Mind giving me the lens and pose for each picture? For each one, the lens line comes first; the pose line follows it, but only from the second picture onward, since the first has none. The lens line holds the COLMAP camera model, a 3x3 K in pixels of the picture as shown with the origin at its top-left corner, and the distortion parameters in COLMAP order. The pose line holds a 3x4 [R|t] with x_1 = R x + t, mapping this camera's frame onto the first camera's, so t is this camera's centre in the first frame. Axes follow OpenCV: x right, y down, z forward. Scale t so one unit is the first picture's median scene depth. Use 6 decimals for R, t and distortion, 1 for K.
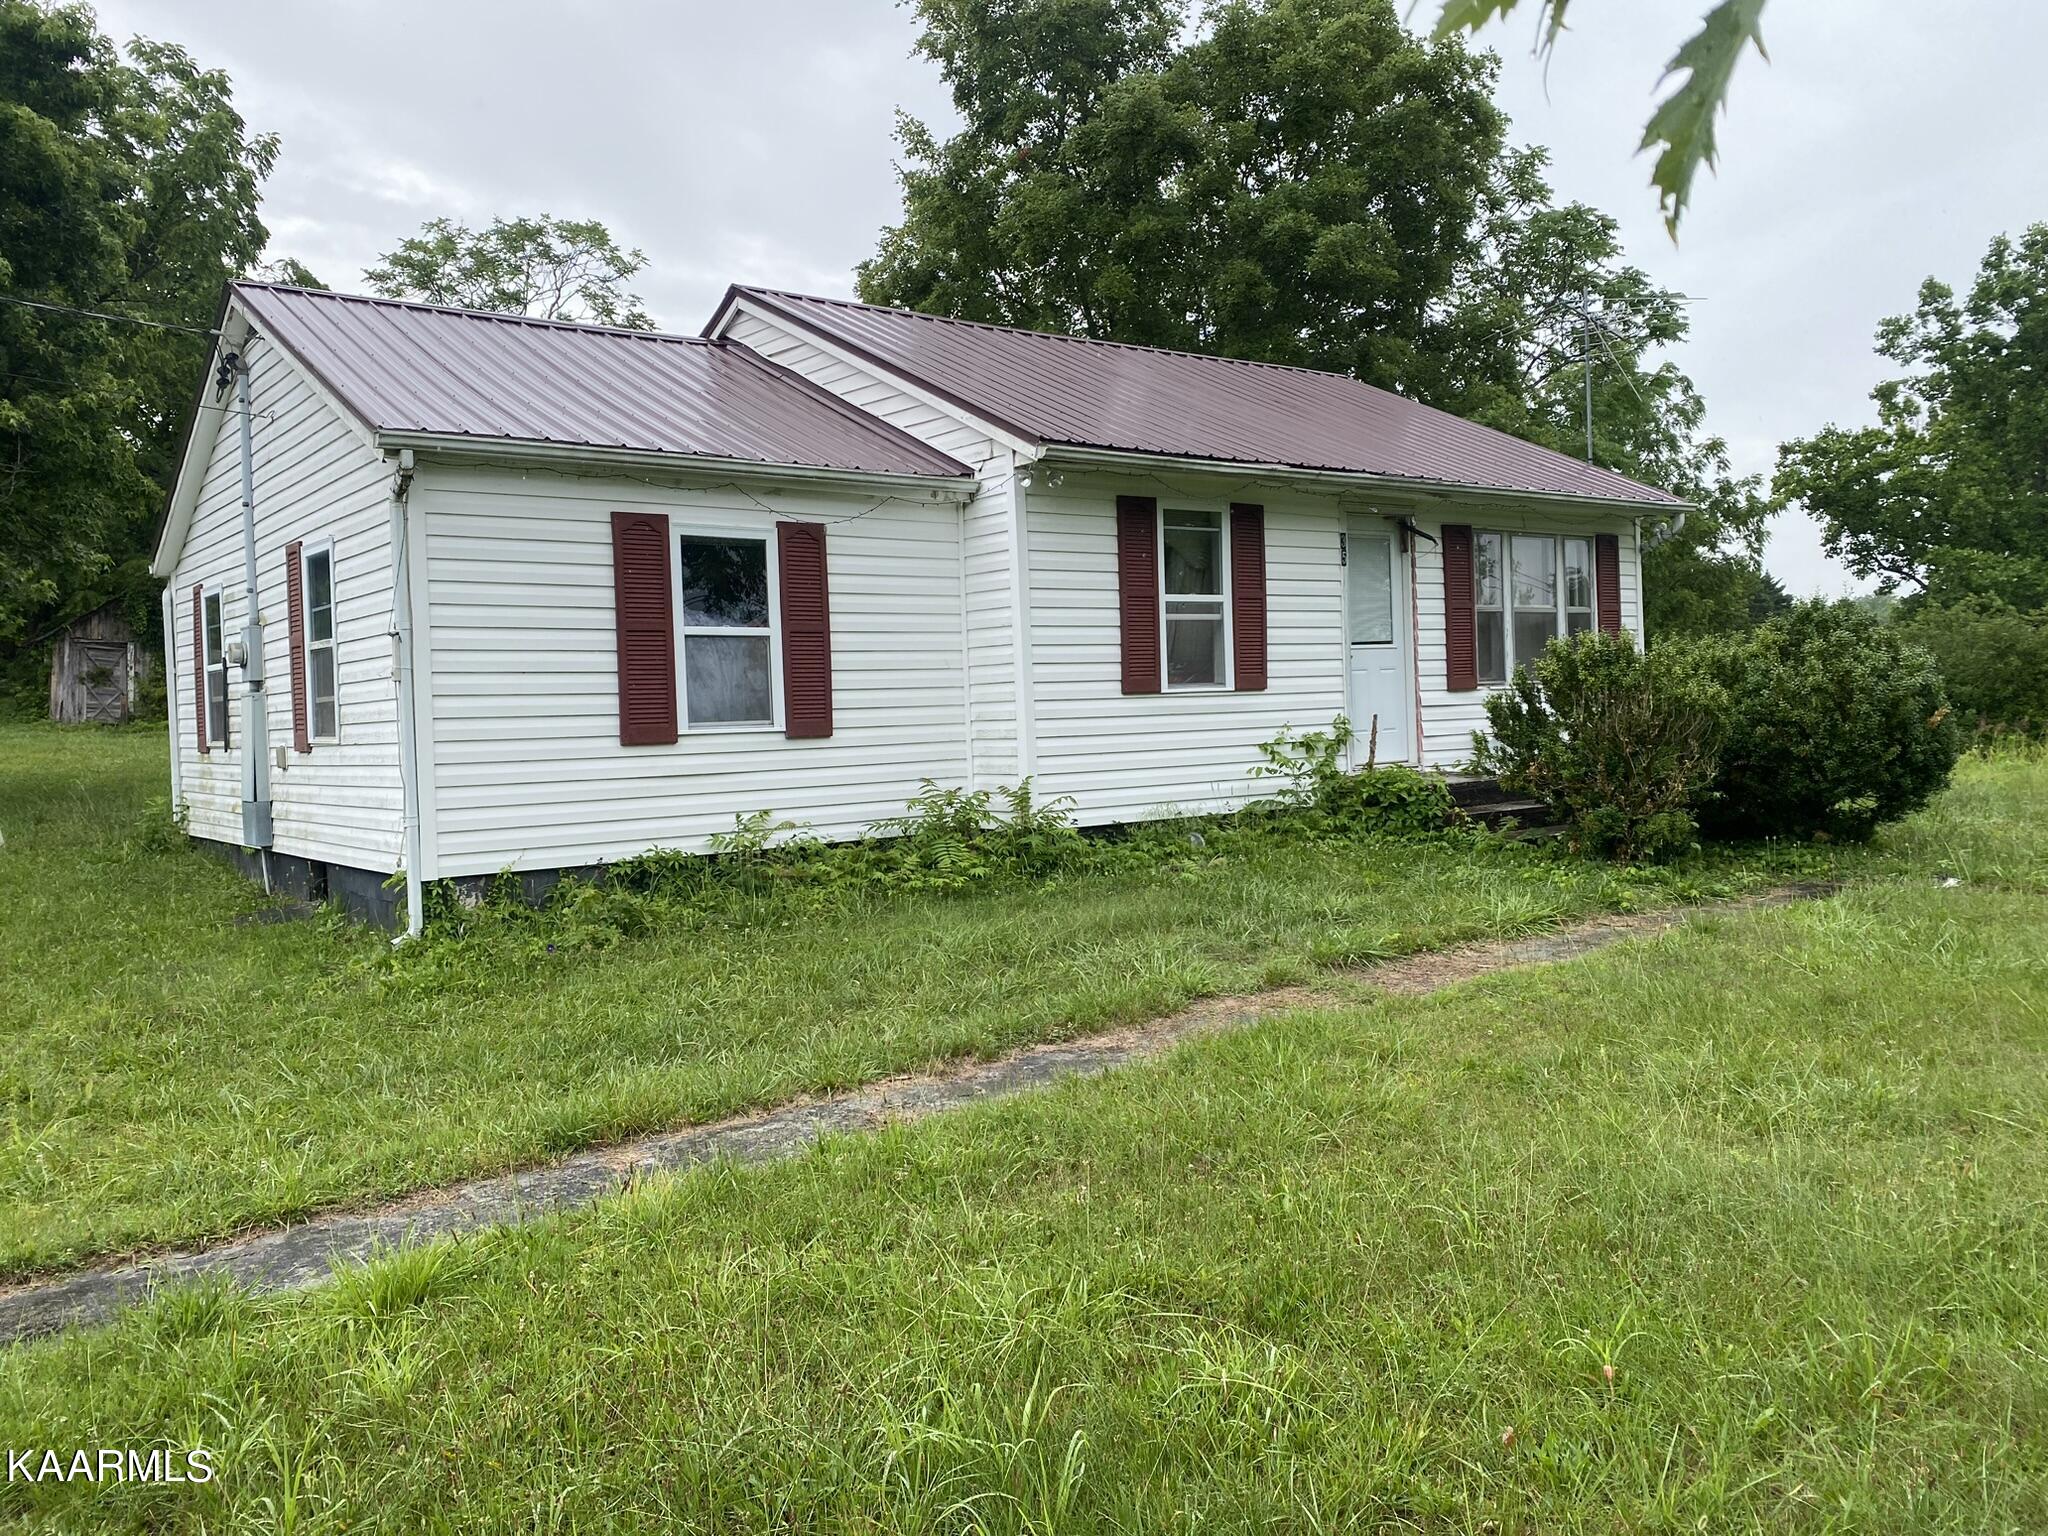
lens RADIAL K [[1578.0, 0, 1024.0], [0, 1578.0, 768.0], [0, 0, 1]] dist [-0.004820, -0.004498]
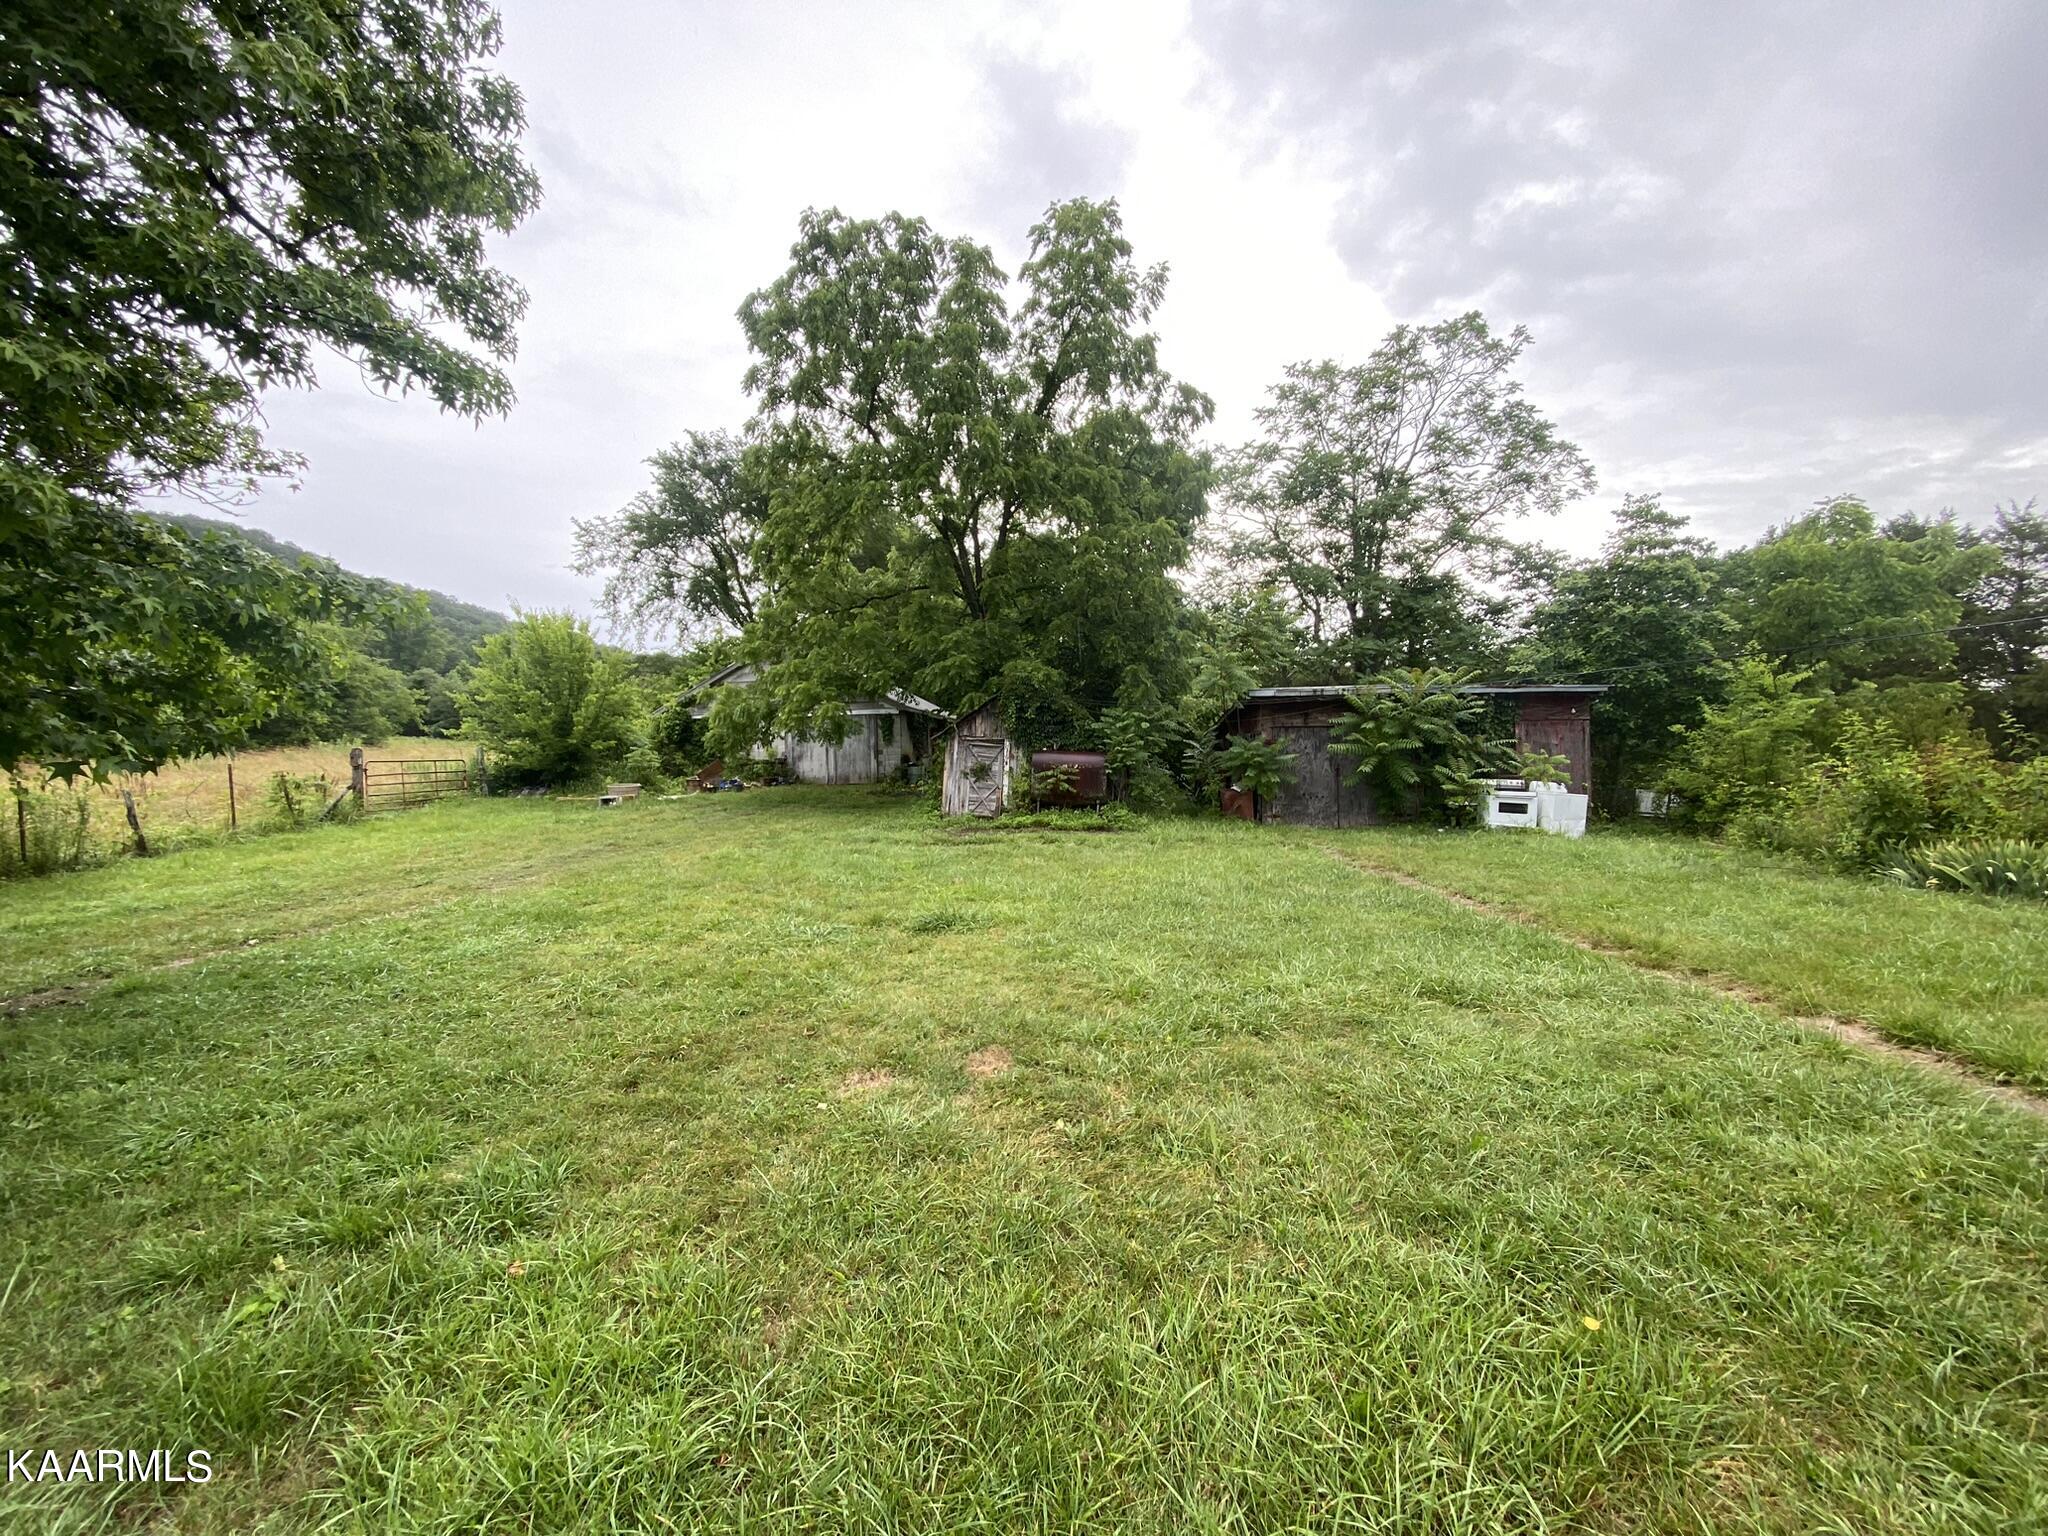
lens RADIAL K [[819.6, 0, 1024.0], [0, 819.6, 768.0], [0, 0, 1]] dist [0.020695, -0.021621]
pose [[0.754175, 0.012736, -0.656550, -0.164533], [-0.027172, 0.999561, -0.011822, -0.045102], [0.656111, 0.026755, 0.754190, 0.493629]]
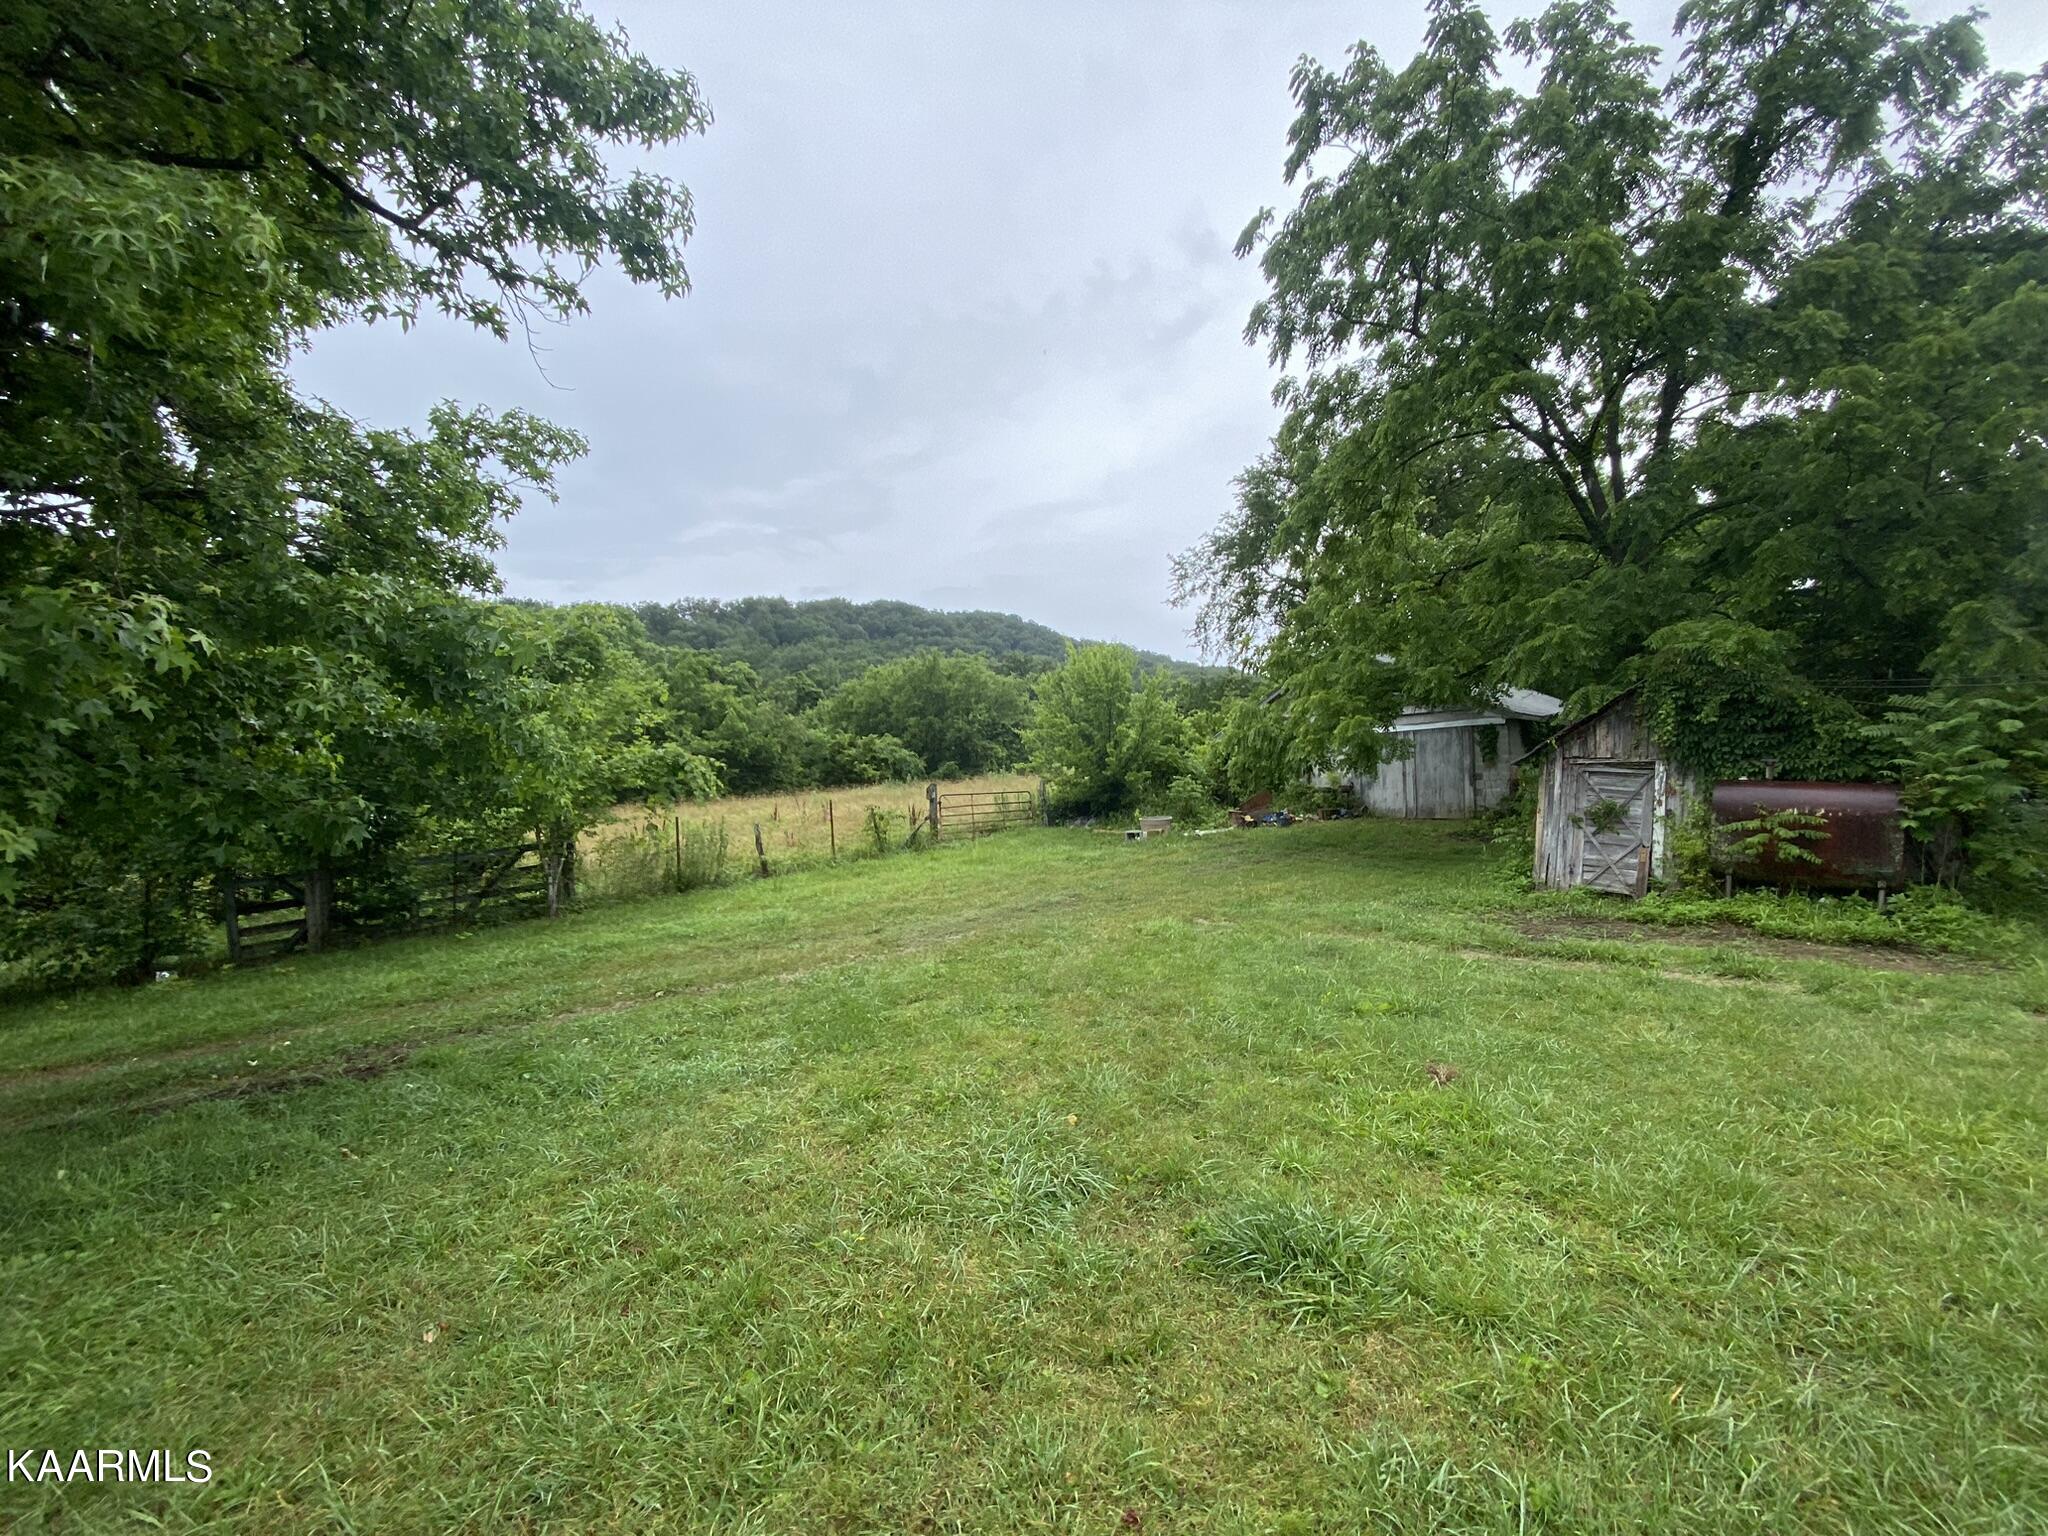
lens RADIAL K [[819.6, 0, 1024.0], [0, 819.6, 768.0], [0, 0, 1]] dist [0.020695, -0.021621]
pose [[0.114373, -0.011808, -0.993368, -0.232260], [-0.022391, 0.999645, -0.014460, -0.055682], [0.993185, 0.023896, 0.114068, 0.598349]]
